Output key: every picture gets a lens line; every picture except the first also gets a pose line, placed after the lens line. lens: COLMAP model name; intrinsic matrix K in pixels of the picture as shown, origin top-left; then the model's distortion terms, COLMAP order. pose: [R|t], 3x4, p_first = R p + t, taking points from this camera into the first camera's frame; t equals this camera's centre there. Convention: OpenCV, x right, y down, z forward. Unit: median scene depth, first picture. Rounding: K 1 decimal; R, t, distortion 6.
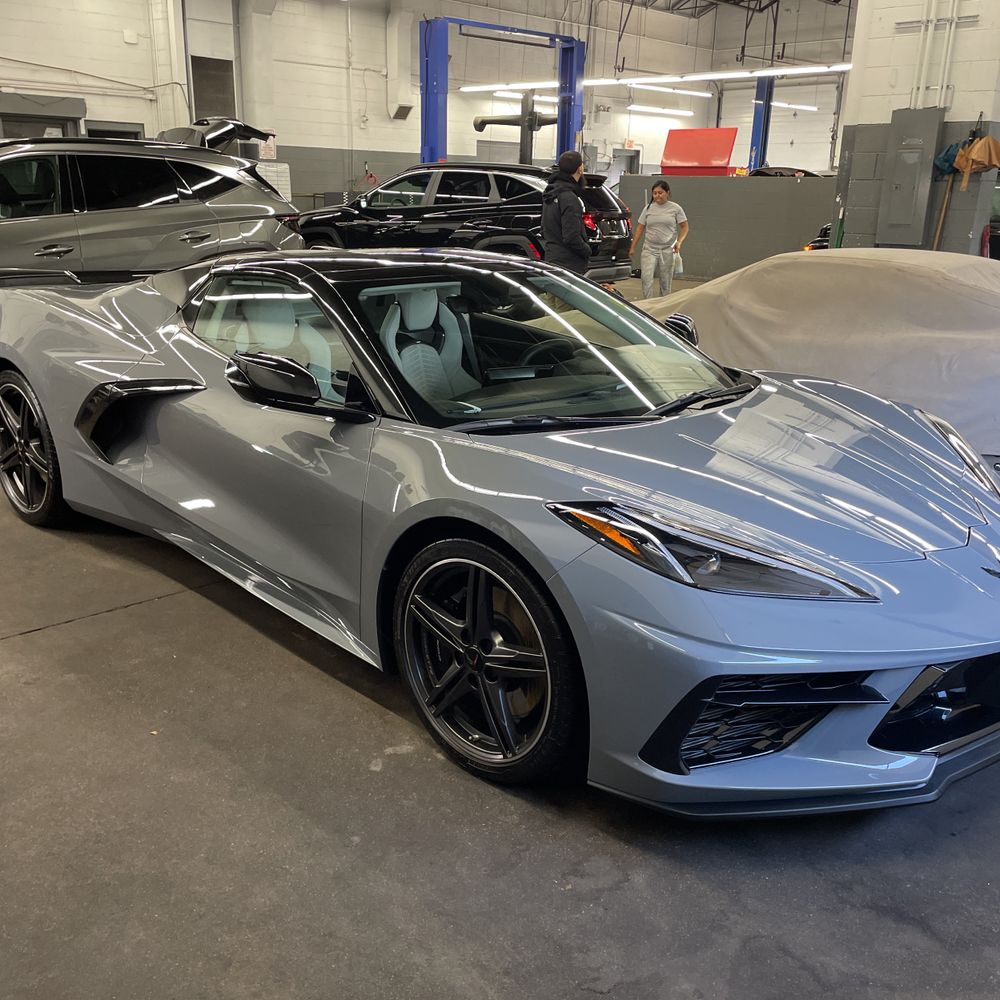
lens RADIAL K [[1003.0, 0, 504.8], [0, 1003.0, 486.2], [0, 0, 1]] dist [0.082597, -0.104305]
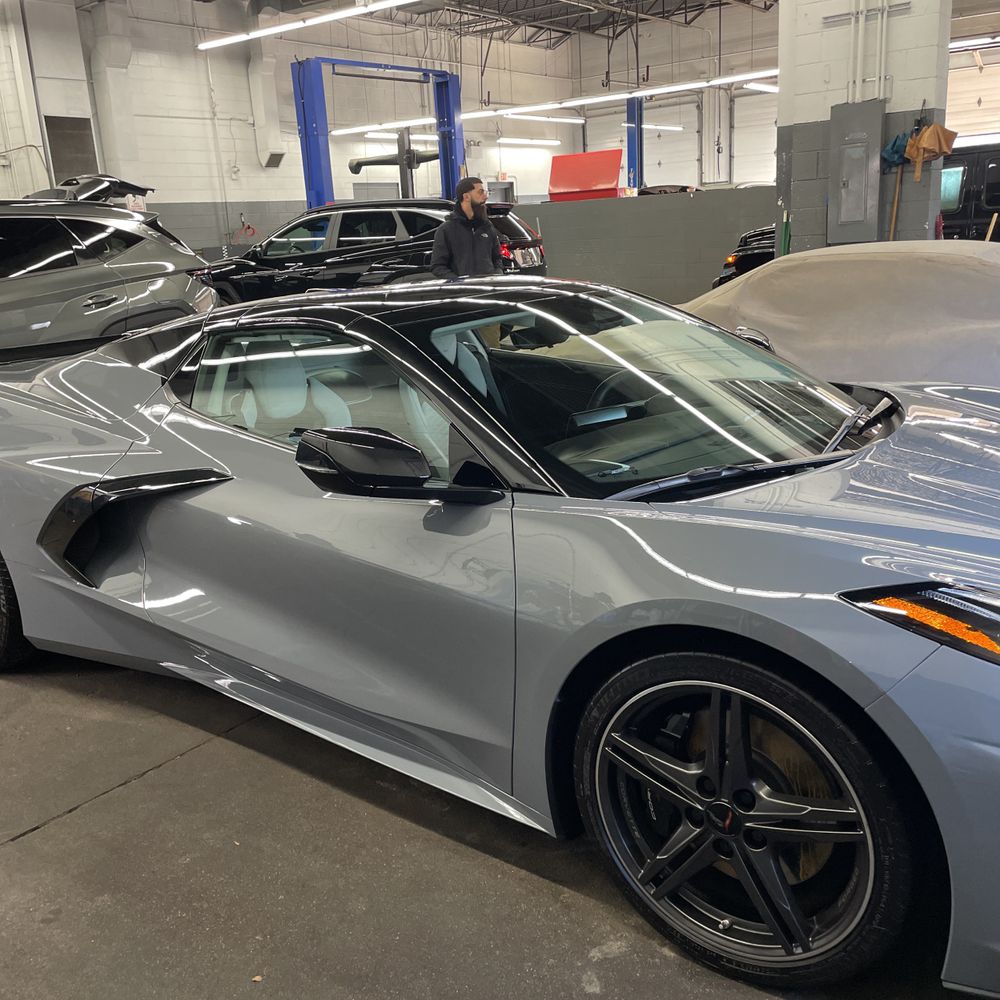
lens RADIAL K [[1003.0, 0, 504.8], [0, 1003.0, 486.2], [0, 0, 1]] dist [0.082597, -0.104305]
pose [[0.987346, -0.112780, 0.111485, -0.073791], [0.116852, 0.992676, -0.030664, -0.017961], [-0.107210, 0.043303, 0.993293, 0.091461]]
